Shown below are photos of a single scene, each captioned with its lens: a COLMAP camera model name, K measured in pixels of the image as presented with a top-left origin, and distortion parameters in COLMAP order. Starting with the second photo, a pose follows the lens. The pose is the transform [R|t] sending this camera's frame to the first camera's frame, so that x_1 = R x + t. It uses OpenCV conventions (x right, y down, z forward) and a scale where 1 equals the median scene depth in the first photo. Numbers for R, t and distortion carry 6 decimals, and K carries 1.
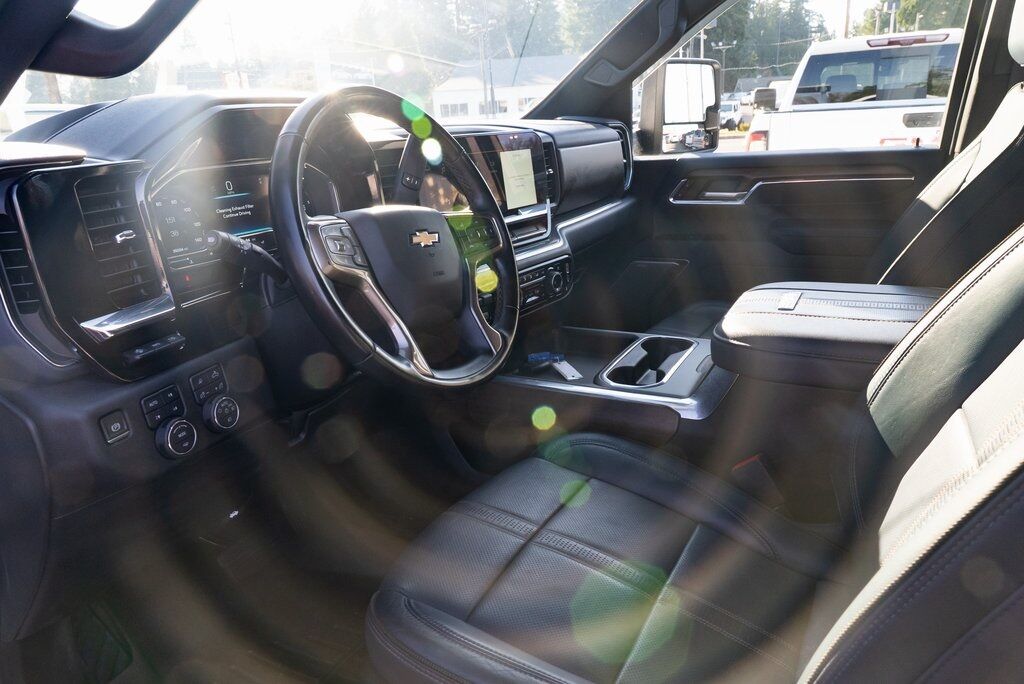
lens RADIAL K [[702.1, 0, 509.9], [0, 702.1, 340.1], [0, 0, 1]] dist [-0.035660, 0.024792]
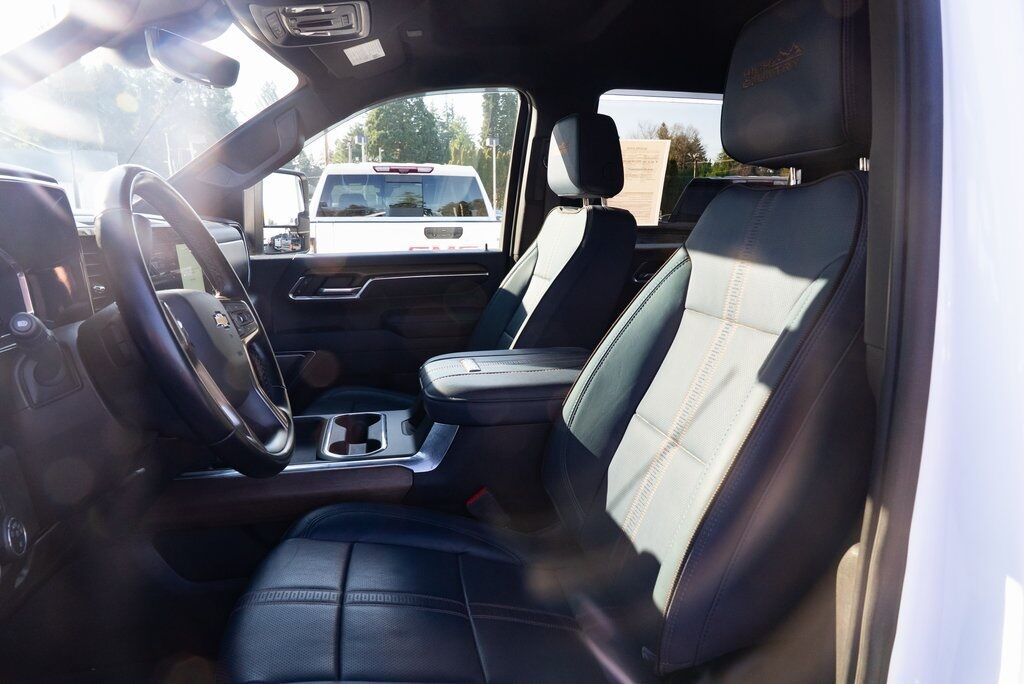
lens RADIAL K [[702.1, 0, 516.0], [0, 702.1, 343.3], [0, 0, 1]] dist [-0.035660, 0.024792]
pose [[0.771213, -0.060012, 0.633742, -0.159955], [0.152320, 0.984023, -0.092179, 0.016273], [-0.618085, 0.167621, 0.768032, -0.006742]]
